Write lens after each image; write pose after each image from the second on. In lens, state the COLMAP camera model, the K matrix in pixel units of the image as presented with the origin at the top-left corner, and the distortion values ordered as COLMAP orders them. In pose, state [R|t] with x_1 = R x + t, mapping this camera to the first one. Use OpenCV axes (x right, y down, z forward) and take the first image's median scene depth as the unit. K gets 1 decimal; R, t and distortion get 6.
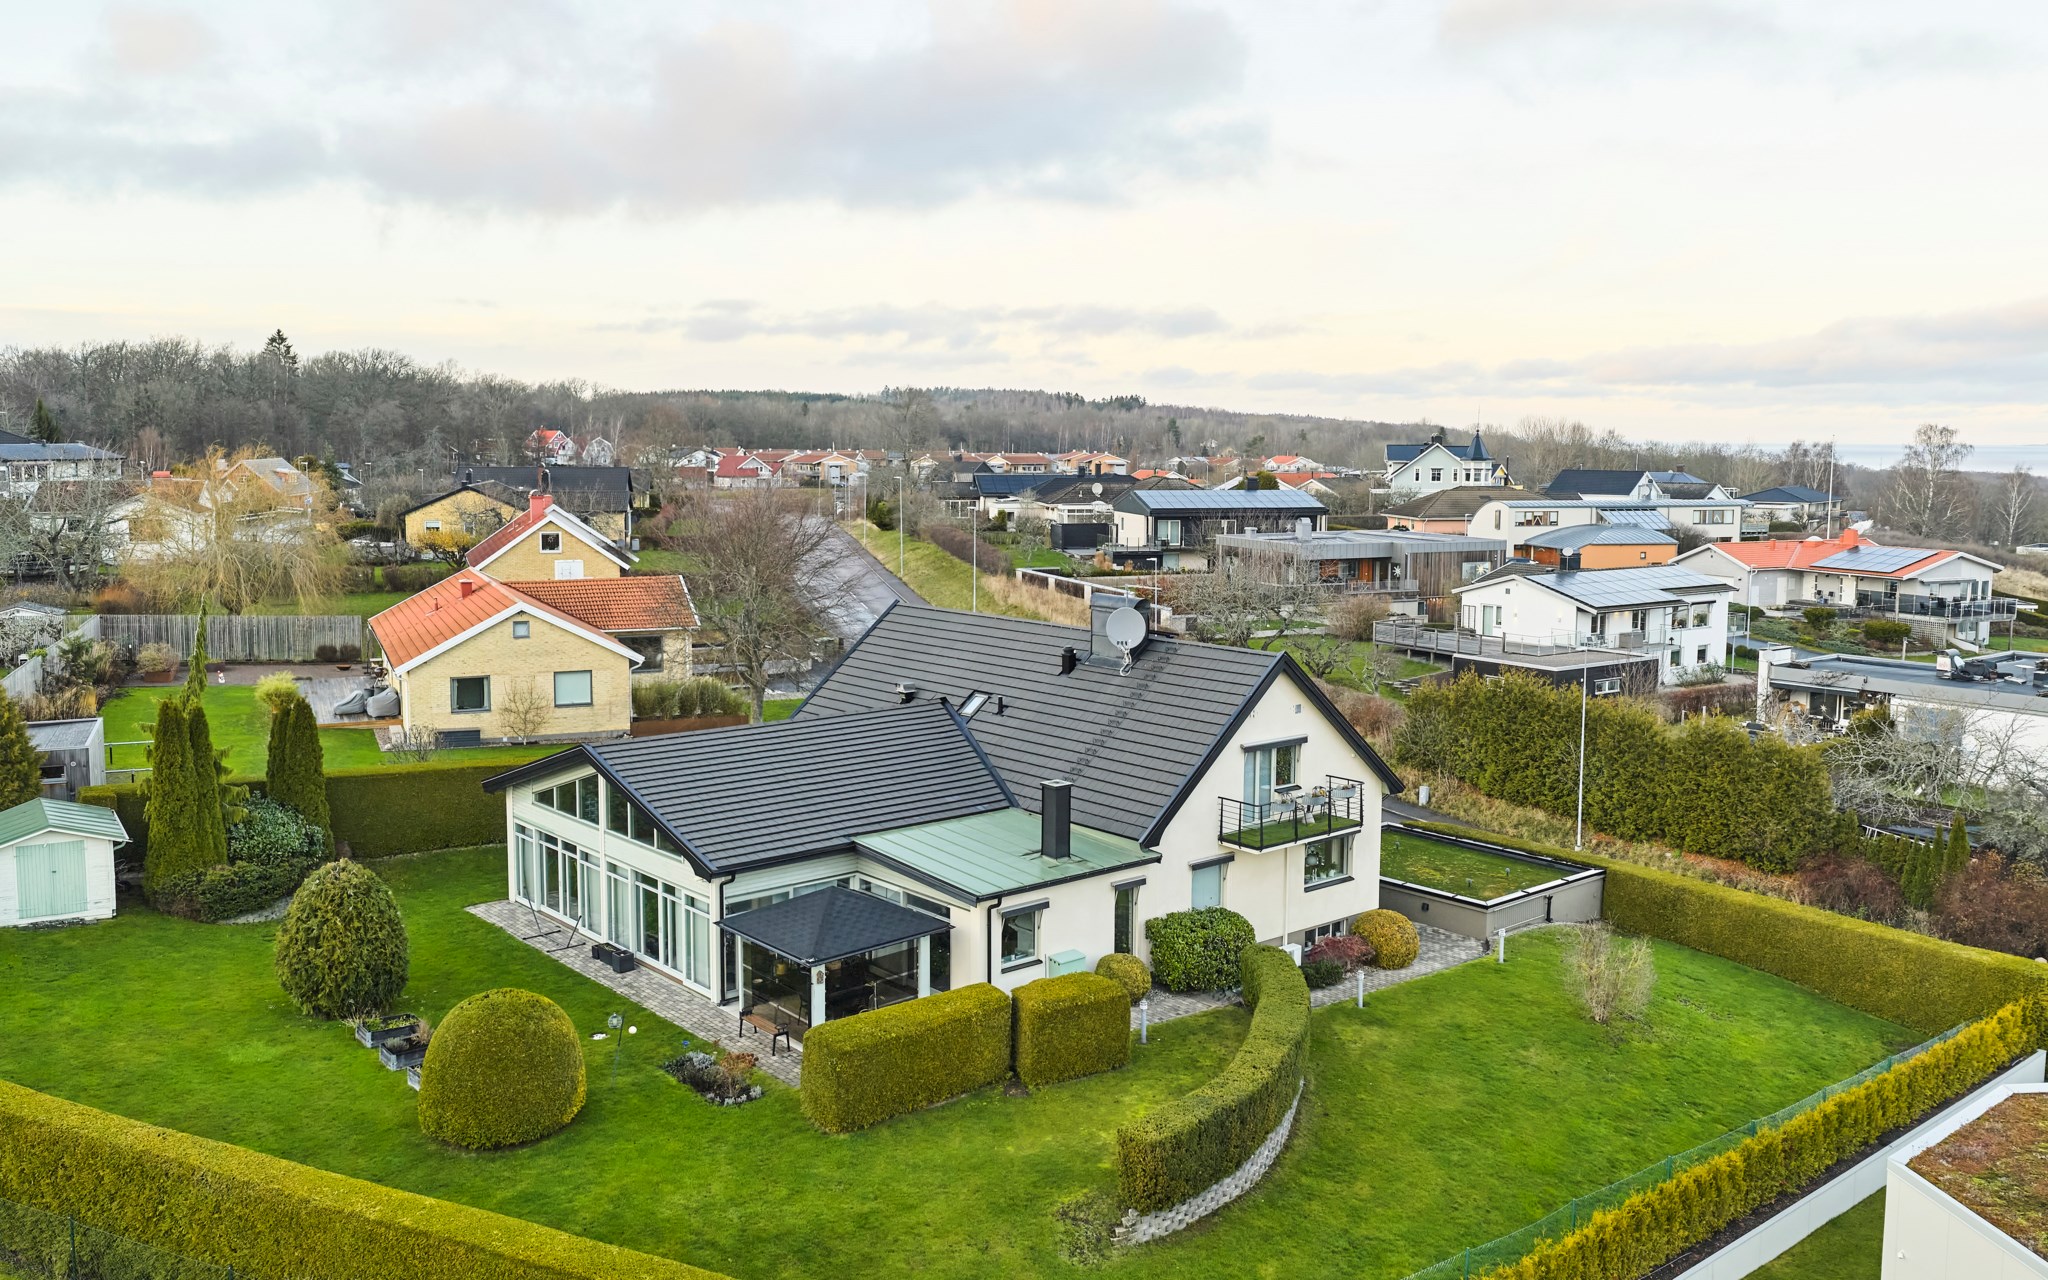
lens RADIAL K [[1688.6, 0, 1023.6], [0, 1688.6, 592.8], [0, 0, 1]] dist [0.011128, -0.012227]
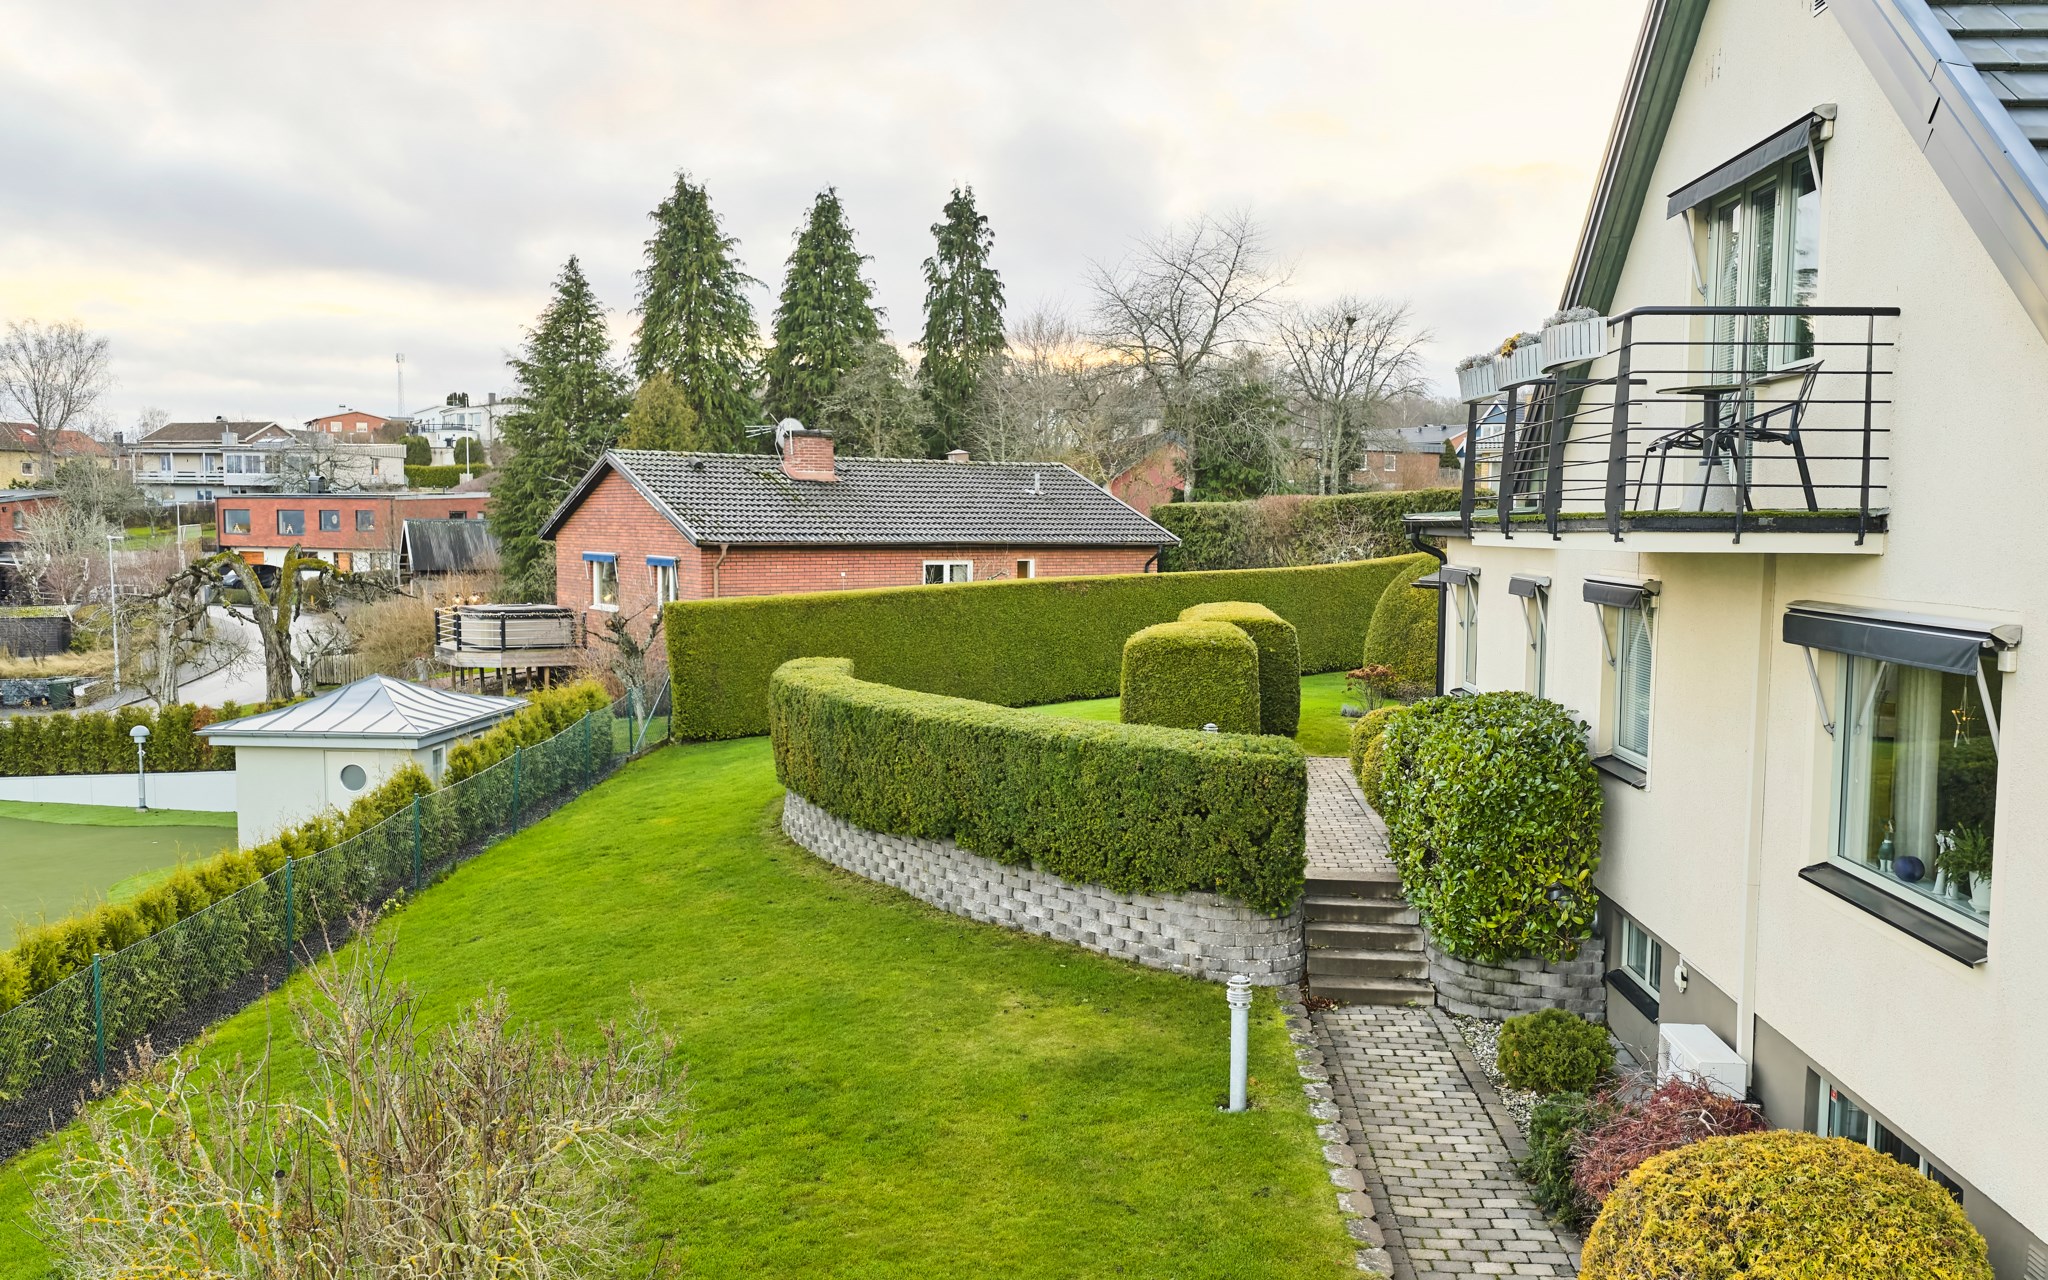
lens RADIAL K [[1693.6, 0, 1022.5], [0, 1693.6, 671.7], [0, 0, 1]] dist [-0.001307, -0.008178]
pose [[-0.697714, 0.051959, -0.714490, 0.399913], [-0.080519, 0.985358, 0.150286, 0.132157], [0.711837, 0.162387, -0.683315, 1.107959]]
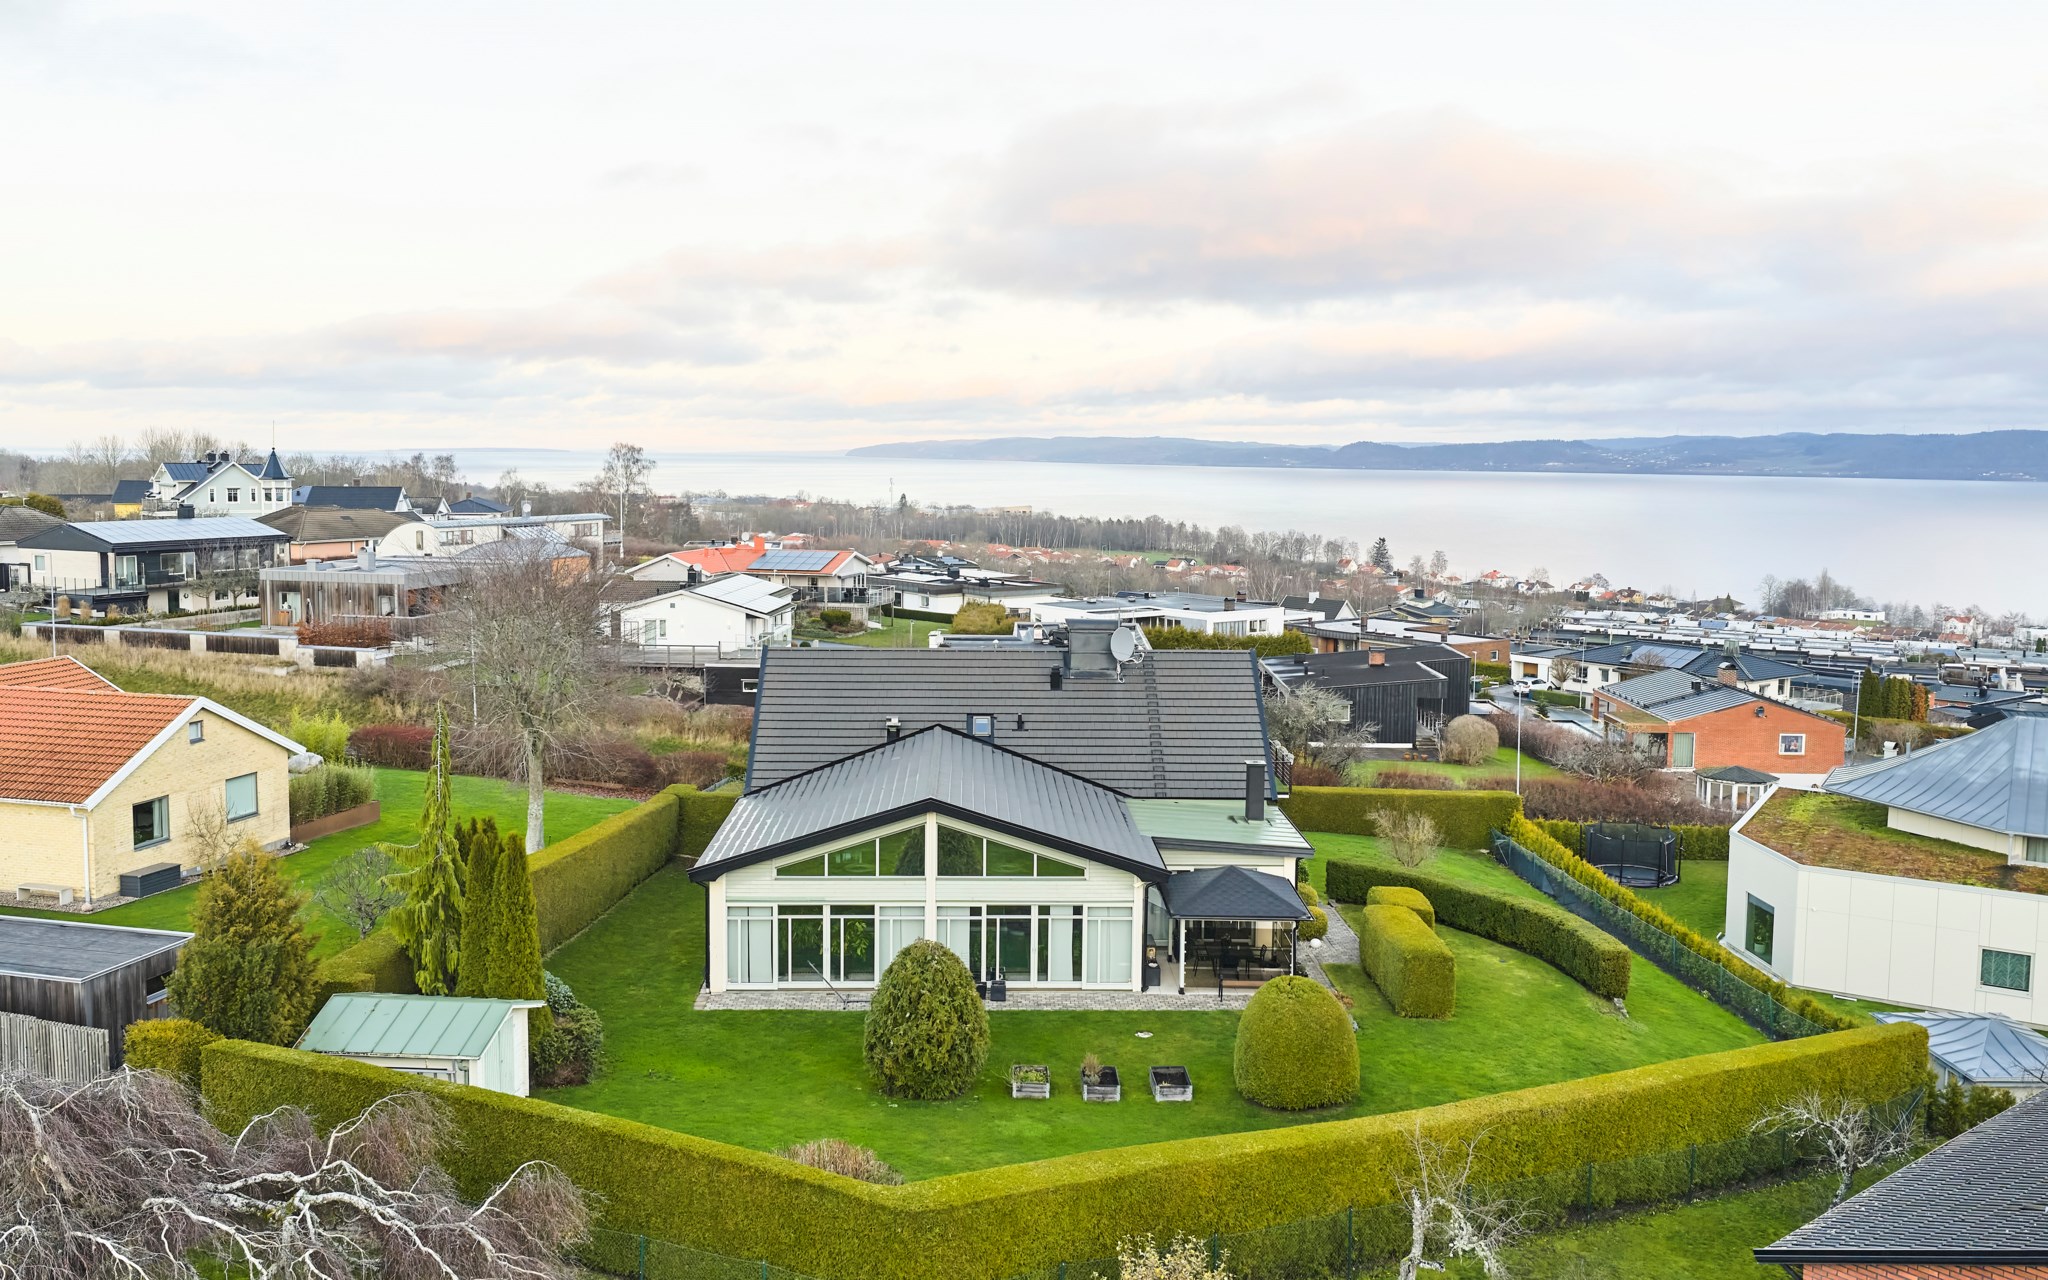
lens RADIAL K [[1688.6, 0, 1023.6], [0, 1688.6, 592.8], [0, 0, 1]] dist [0.011128, -0.012227]
pose [[0.634104, -0.065388, 0.770478, -0.985208], [0.067782, 0.997283, 0.028851, -0.059811], [-0.770271, 0.033930, 0.636813, 0.283753]]
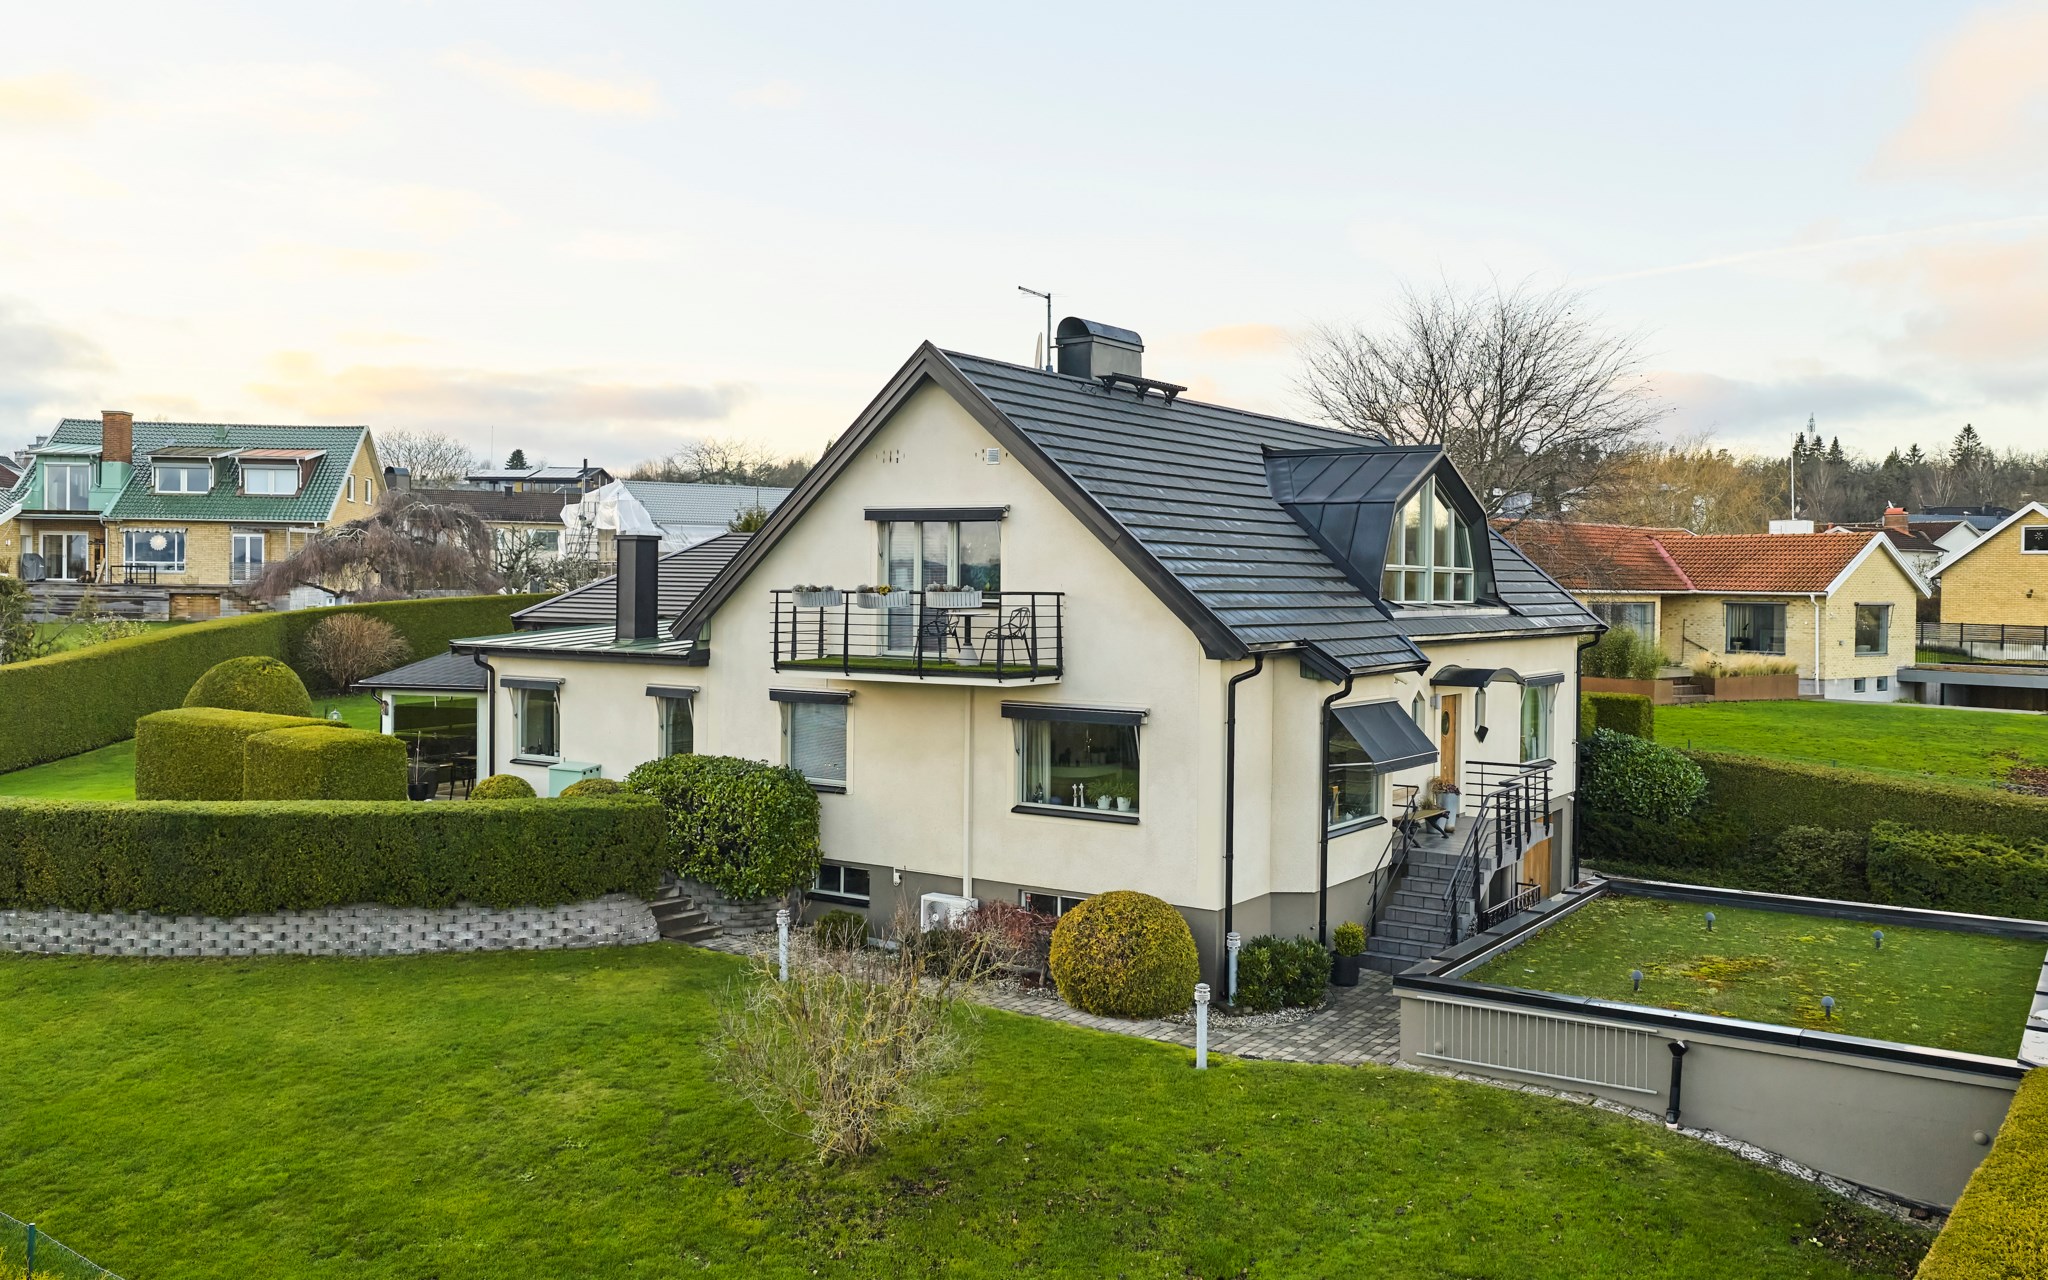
lens RADIAL K [[1688.6, 0, 1023.6], [0, 1688.6, 592.8], [0, 0, 1]] dist [0.011128, -0.012227]
pose [[0.270686, 0.003331, -0.962662, 0.694355], [-0.100745, 0.994601, -0.024886, 0.126564], [0.957382, 0.103720, 0.269560, 0.883852]]
